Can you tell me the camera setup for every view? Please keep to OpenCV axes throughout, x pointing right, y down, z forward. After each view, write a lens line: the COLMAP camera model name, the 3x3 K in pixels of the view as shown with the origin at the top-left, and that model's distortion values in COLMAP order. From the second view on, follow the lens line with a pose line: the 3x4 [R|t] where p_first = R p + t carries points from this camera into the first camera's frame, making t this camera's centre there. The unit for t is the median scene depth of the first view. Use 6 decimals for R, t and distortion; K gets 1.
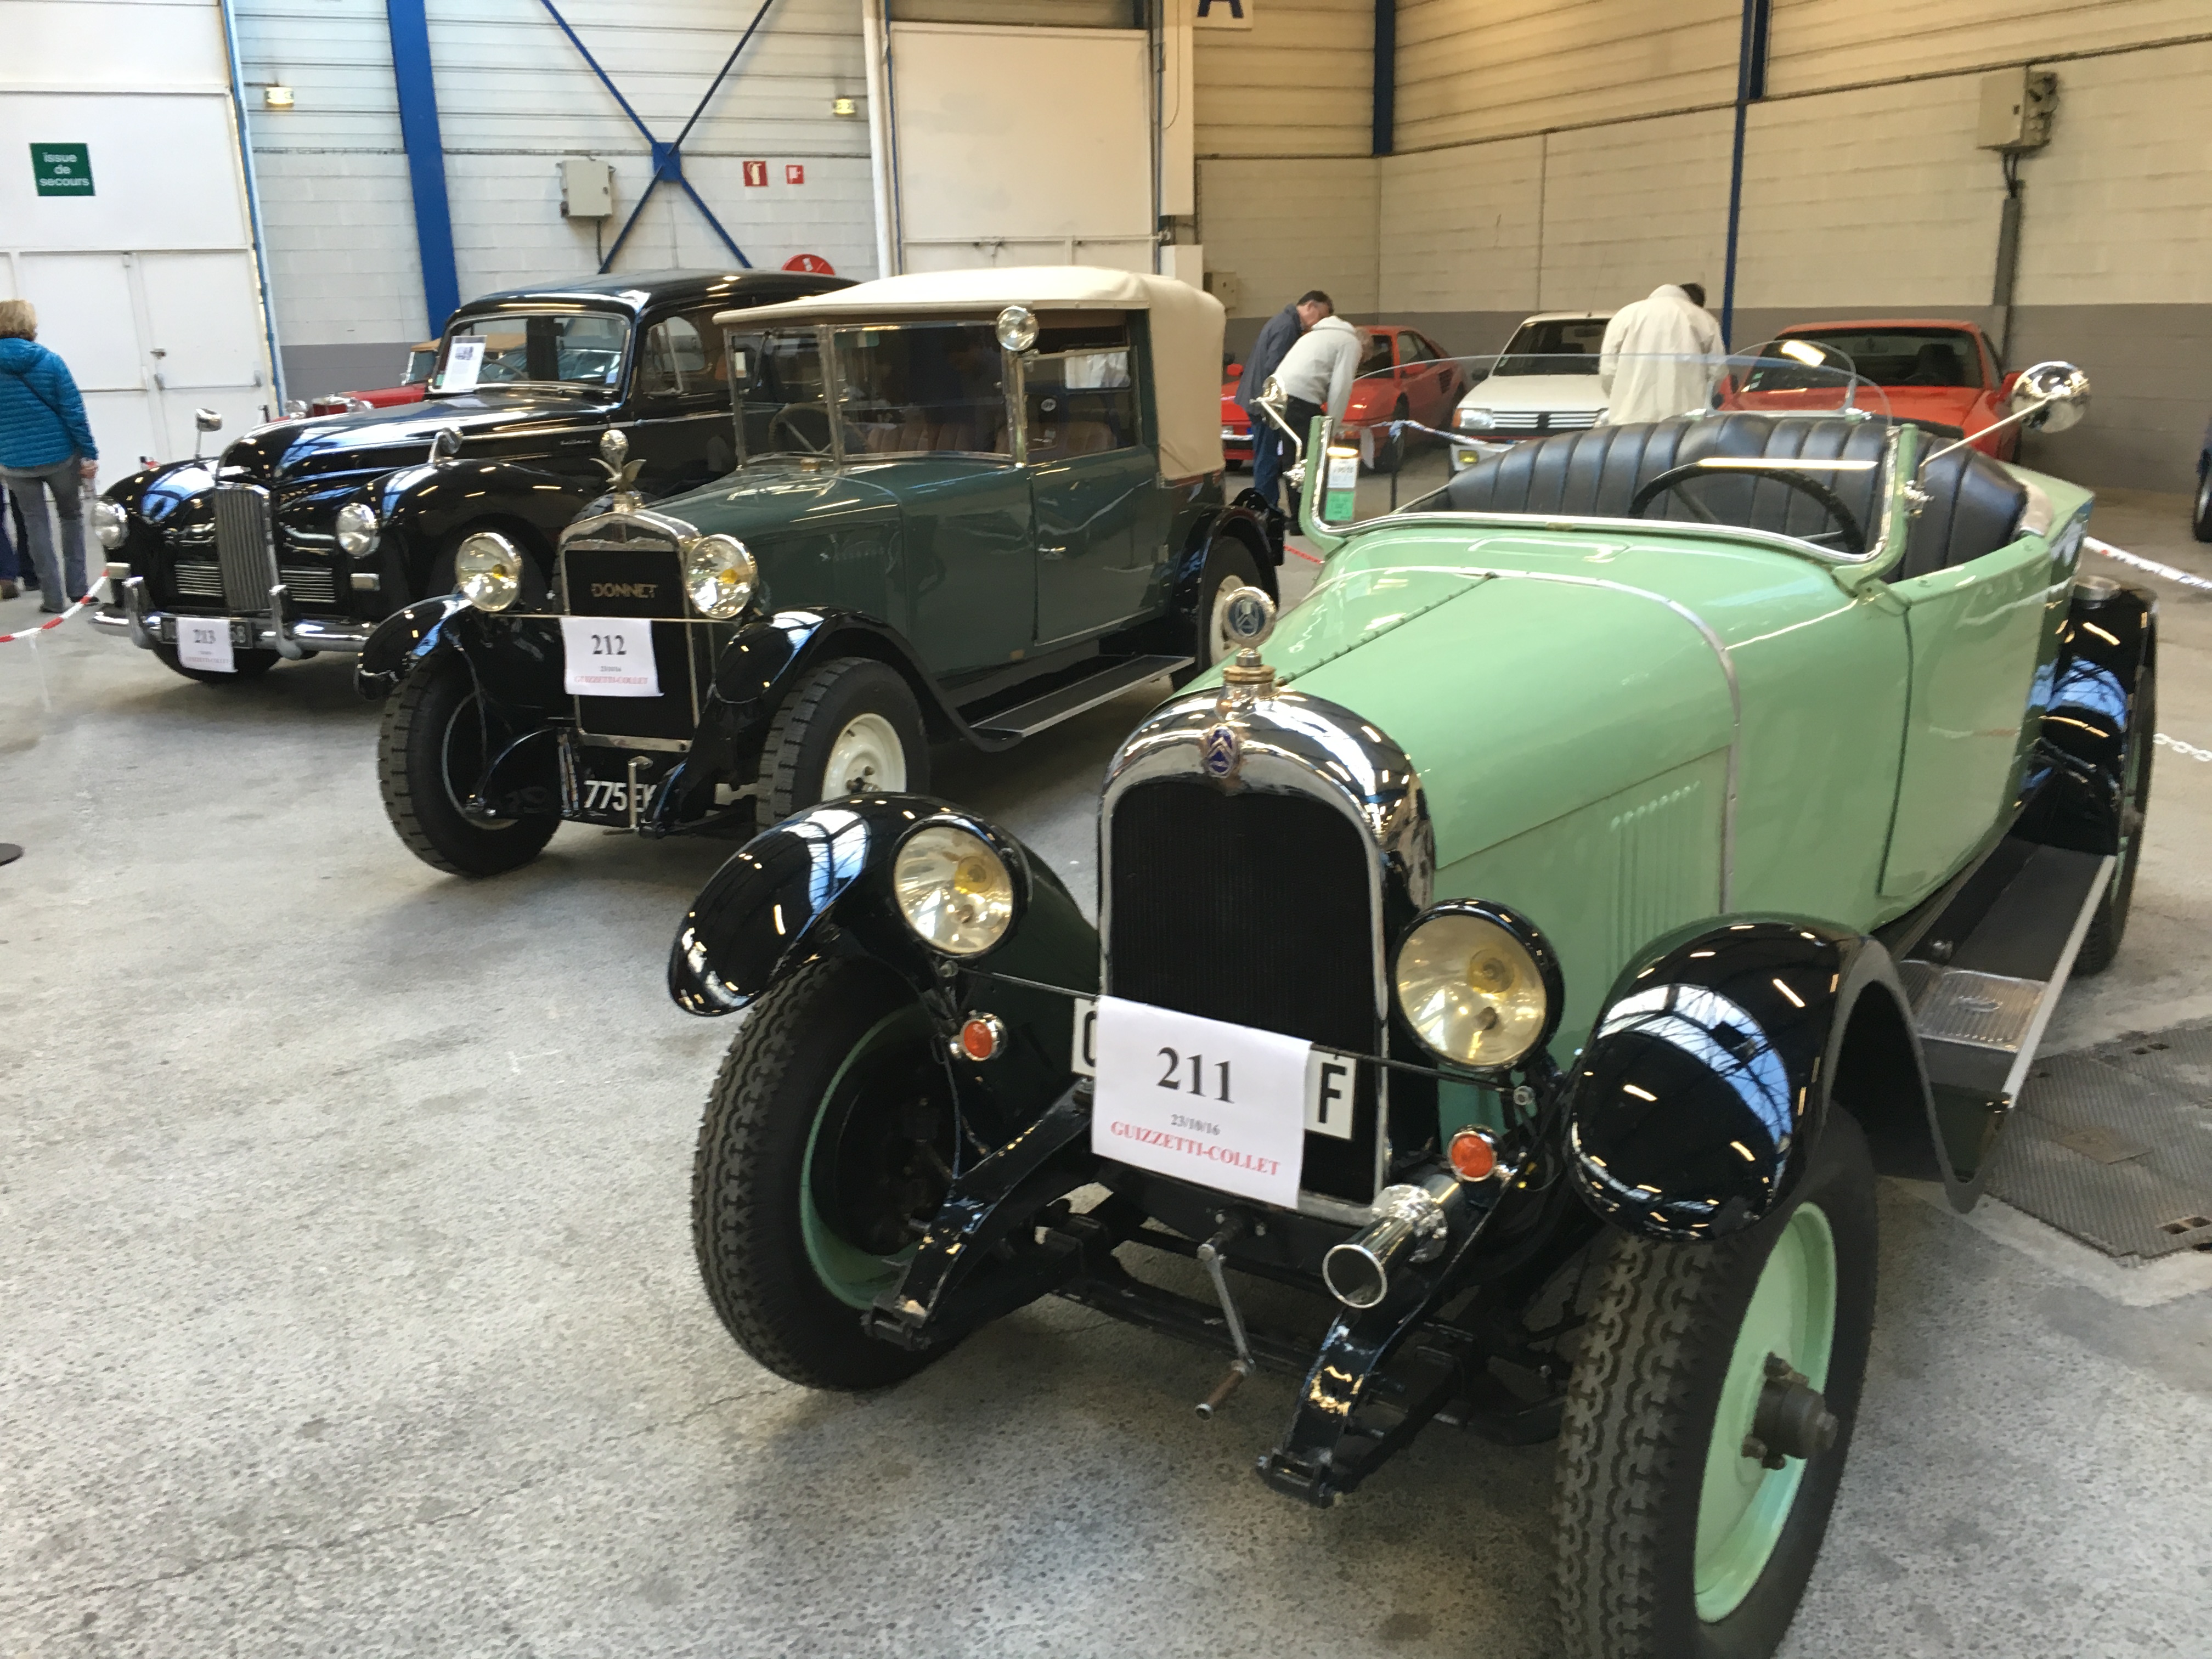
lens RADIAL K [[1933.5, 0, 1106.0], [0, 1933.5, 829.5], [0, 0, 1]] dist [0.124804, -0.166492]
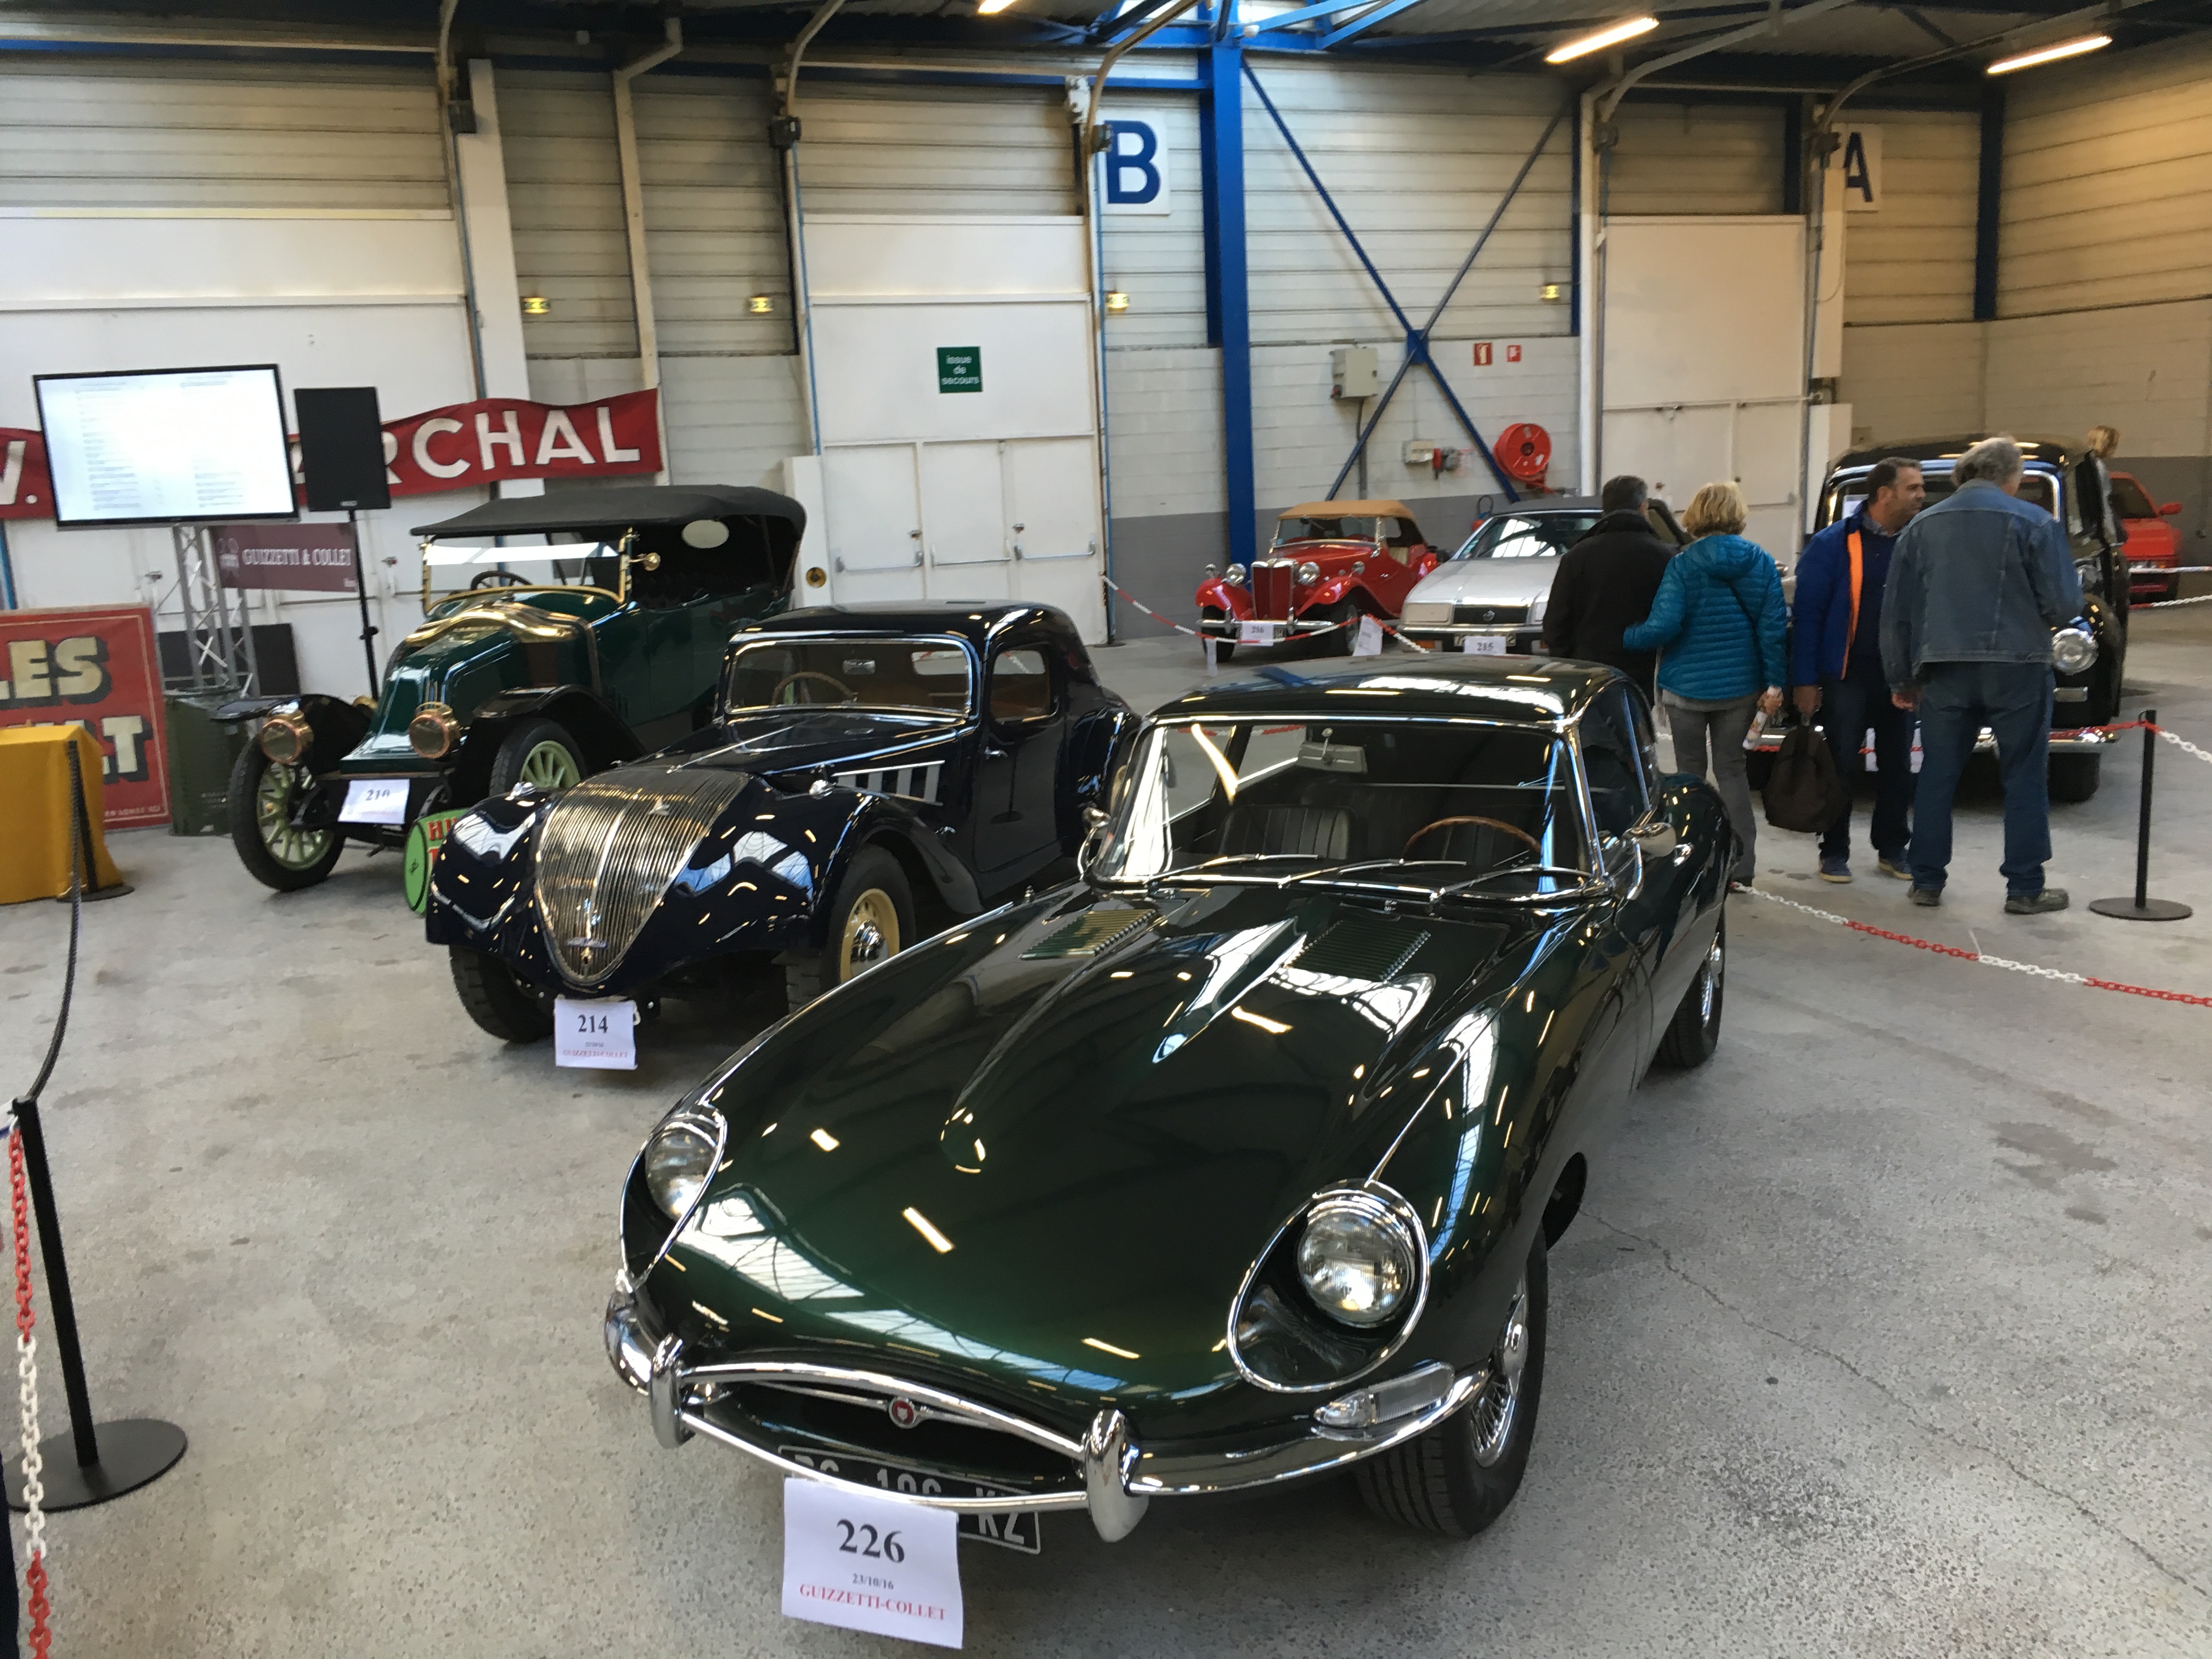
lens RADIAL K [[1933.5, 0, 1106.0], [0, 1933.5, 829.5], [0, 0, 1]] dist [0.124804, -0.166492]
pose [[0.999656, -0.016398, -0.020489, -0.373514], [0.014681, 0.996579, -0.081335, 0.019757], [0.021753, 0.081006, 0.996476, -0.081880]]
